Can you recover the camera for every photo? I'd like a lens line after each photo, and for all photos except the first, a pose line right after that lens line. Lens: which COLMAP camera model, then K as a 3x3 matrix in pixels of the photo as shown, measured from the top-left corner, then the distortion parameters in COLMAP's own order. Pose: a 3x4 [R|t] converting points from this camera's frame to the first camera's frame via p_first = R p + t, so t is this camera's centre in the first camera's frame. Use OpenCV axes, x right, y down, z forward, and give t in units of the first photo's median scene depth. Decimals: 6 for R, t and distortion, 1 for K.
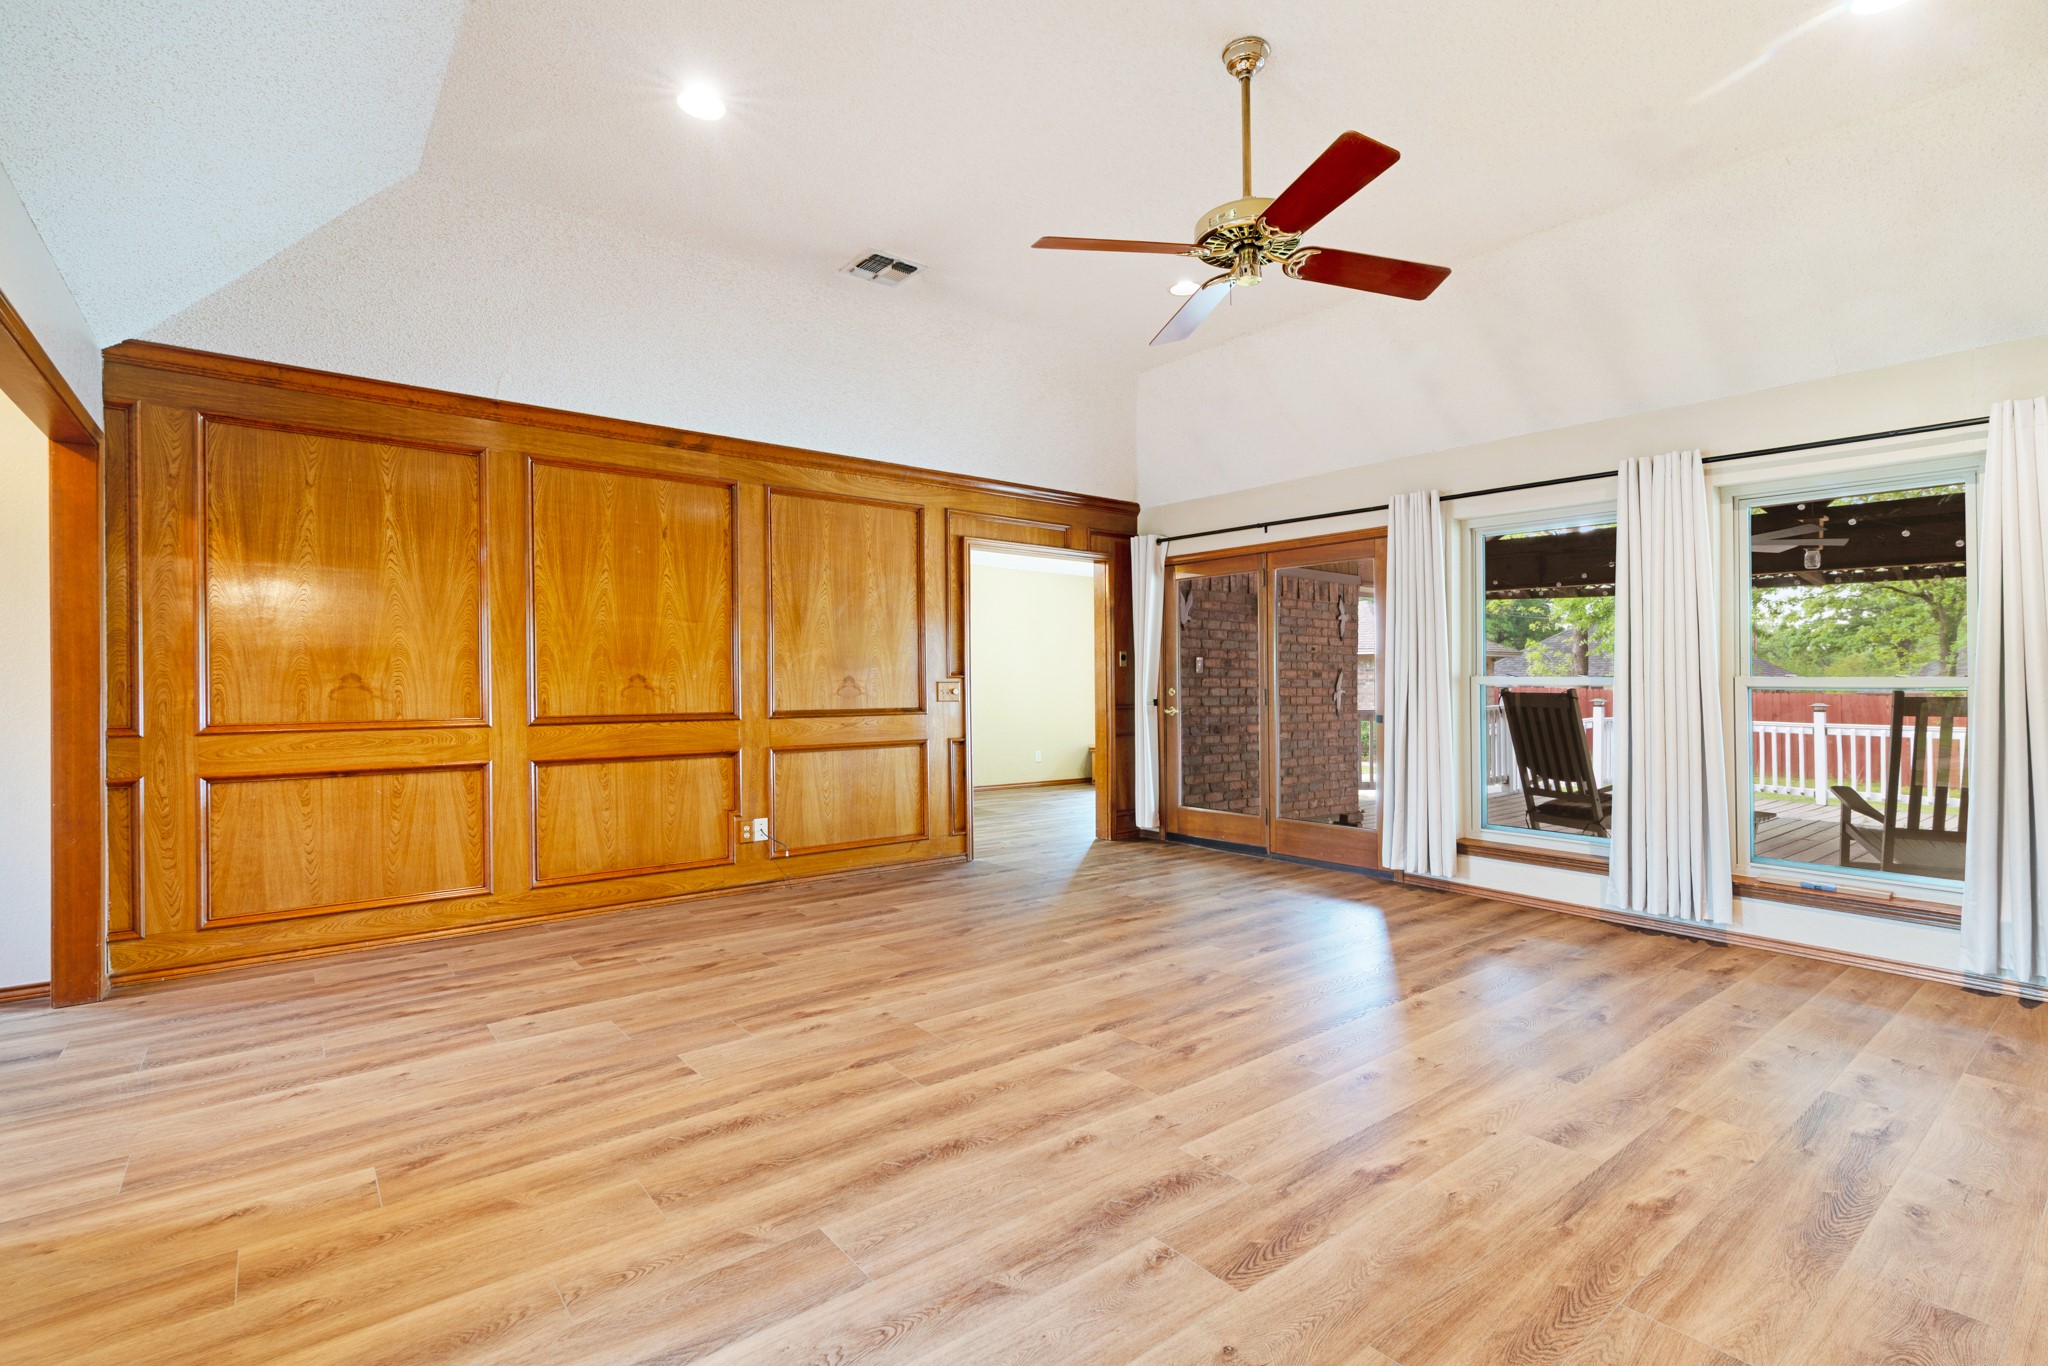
lens RADIAL K [[947.8, 0, 1023.8], [0, 947.8, 652.5], [0, 0, 1]] dist [-0.002615, 0.001195]
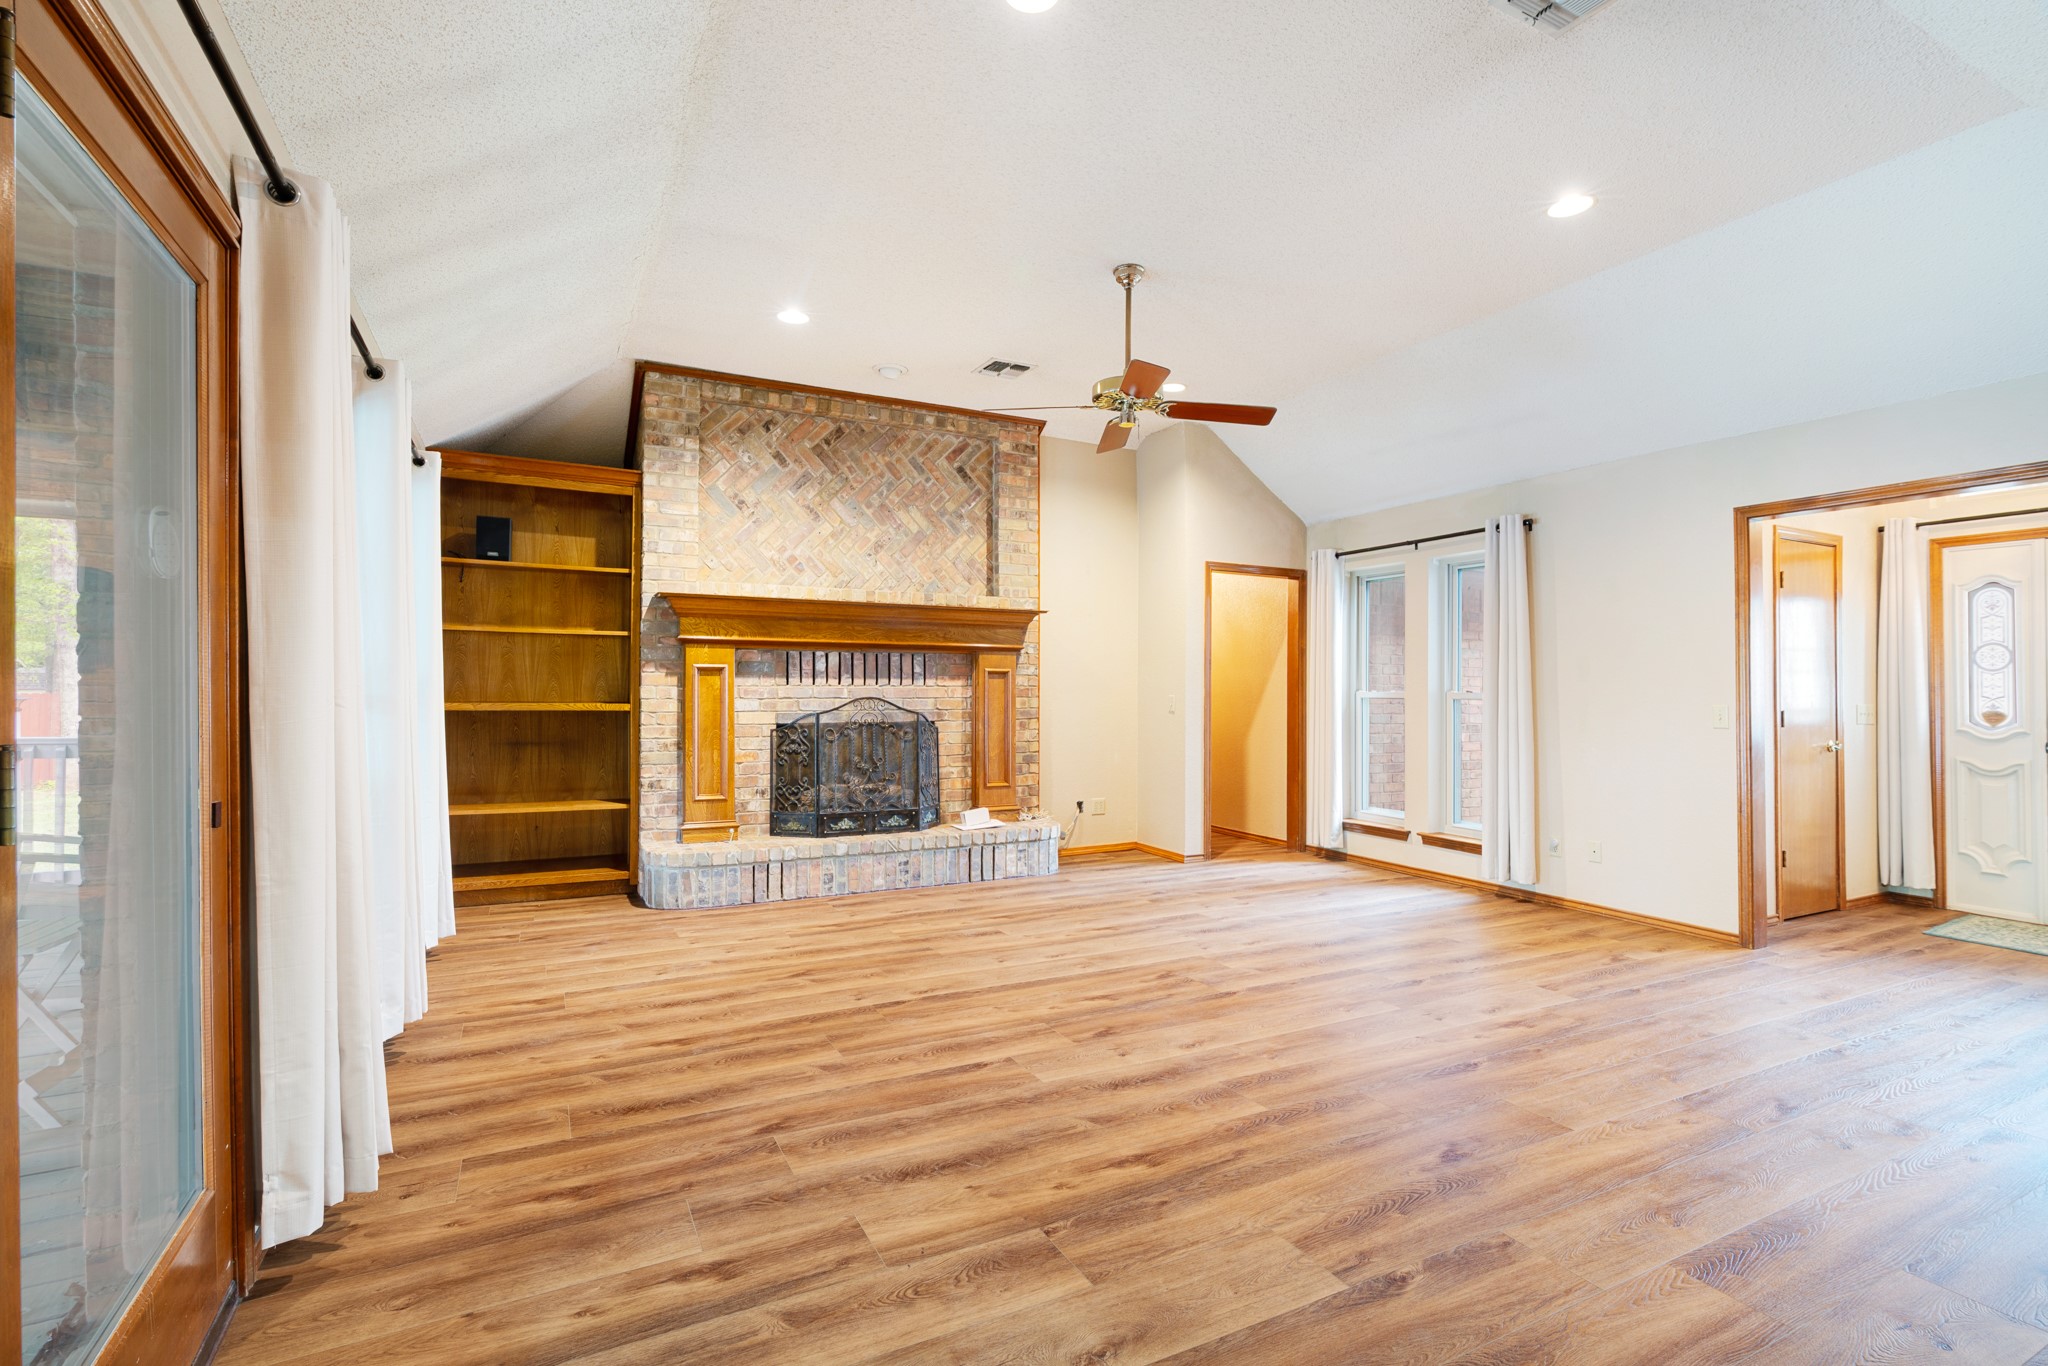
lens RADIAL K [[918.3, 0, 1022.4], [0, 918.3, 628.8], [0, 0, 1]] dist [0.001824, 0.000263]
pose [[-0.978383, 0.003937, 0.206765, 0.080264], [-0.016419, 0.995184, -0.096638, 0.051512], [-0.206150, -0.097944, -0.973606, 1.864073]]
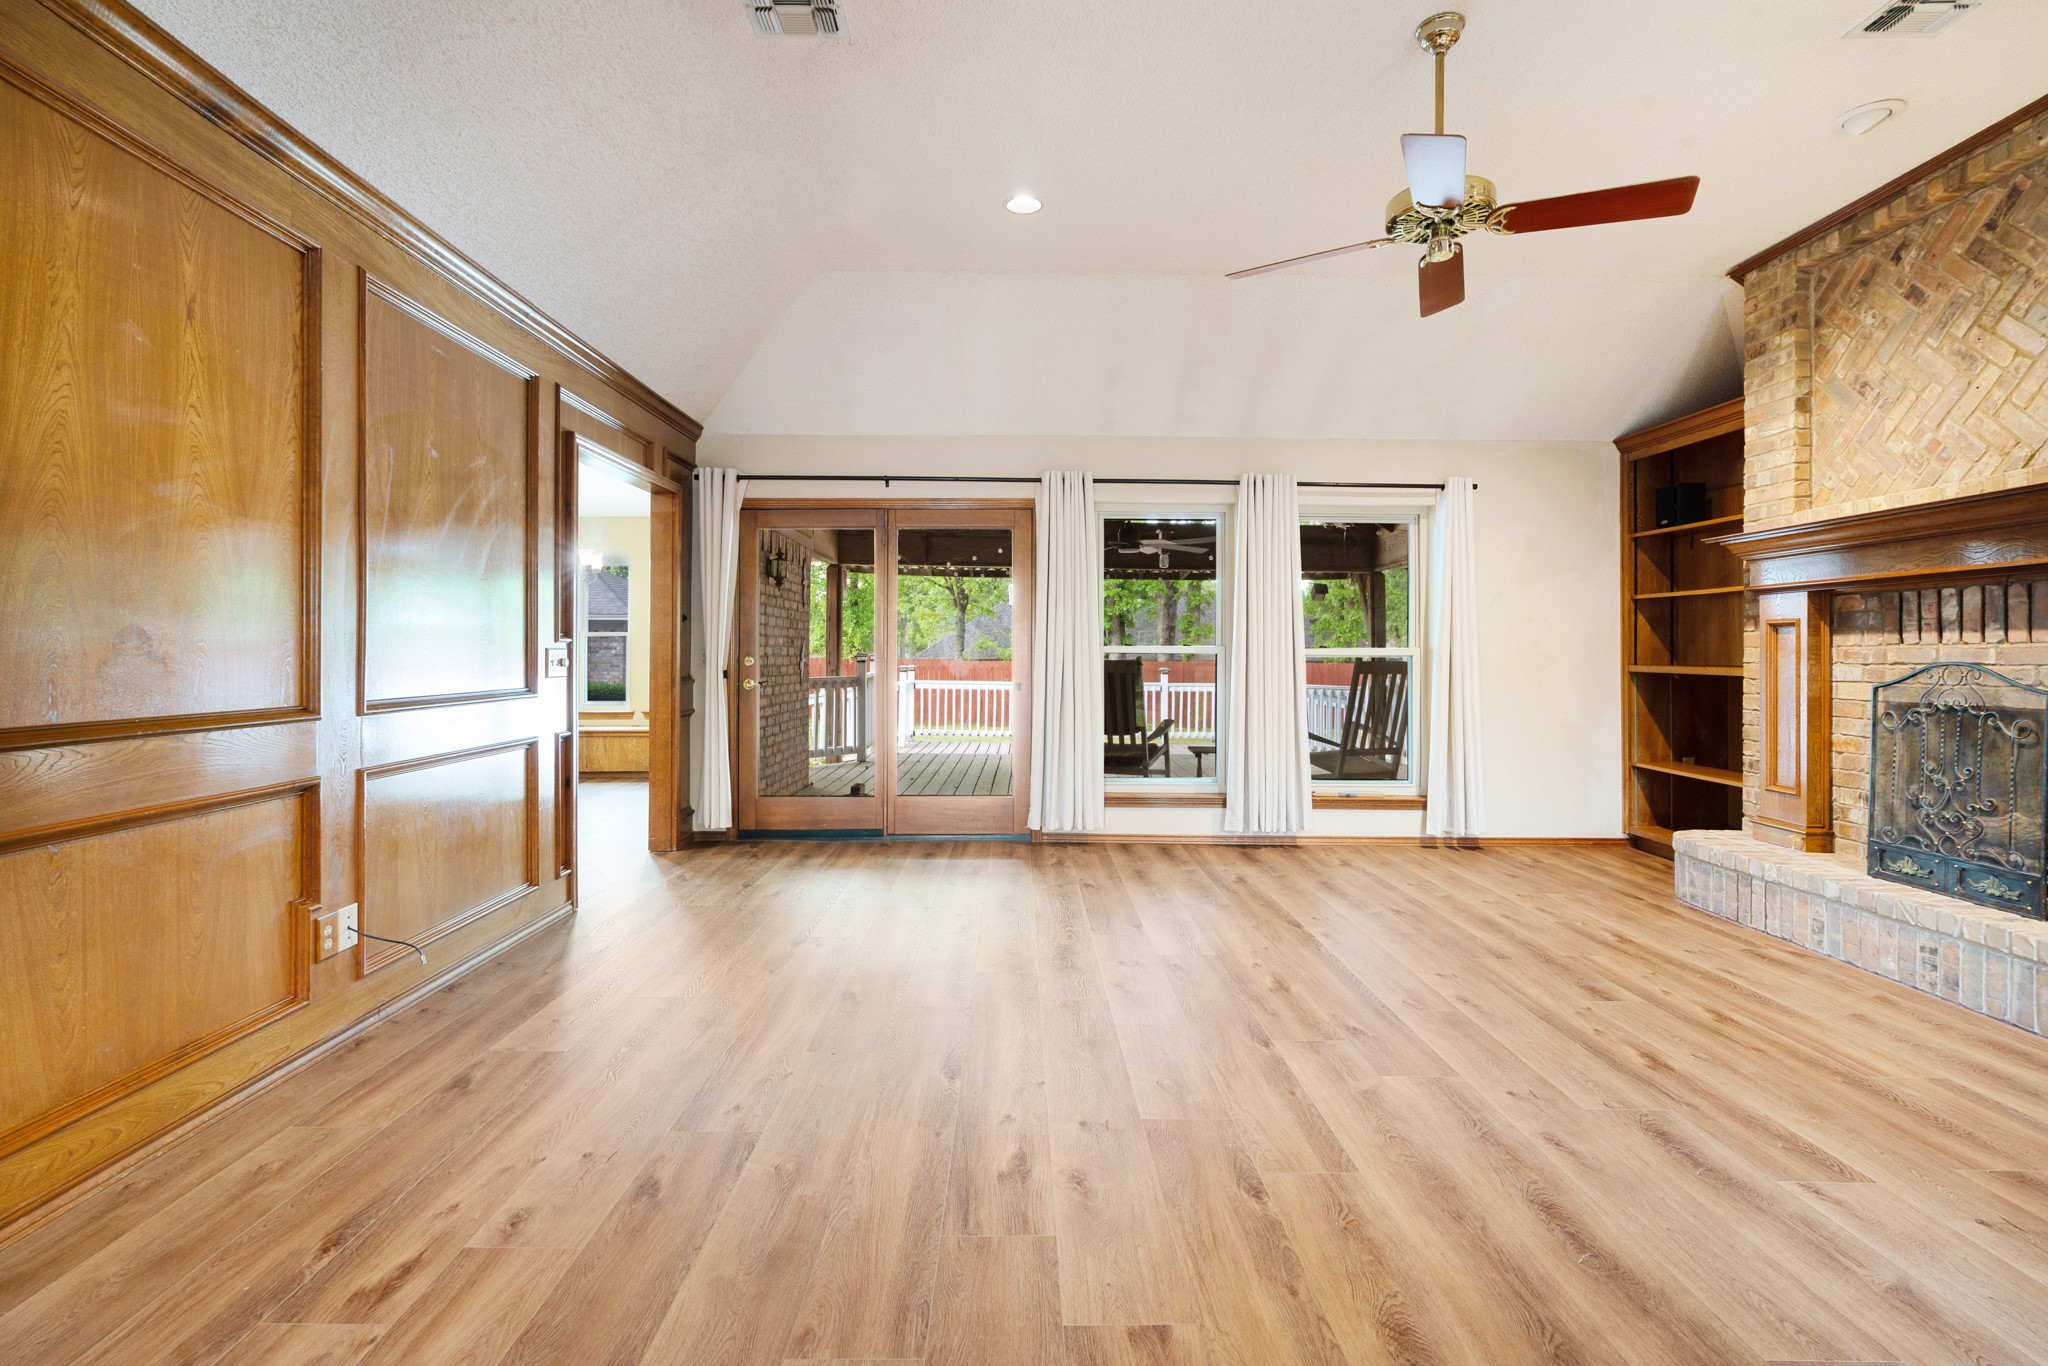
lens RADIAL K [[947.8, 0, 1023.8], [0, 947.8, 652.5], [0, 0, 1]] dist [-0.002615, 0.001195]
pose [[0.622211, 0.002502, 0.782845, -0.633985], [-0.028256, 0.999415, 0.019264, 0.019779], [-0.782339, -0.034107, 0.621918, 0.539275]]
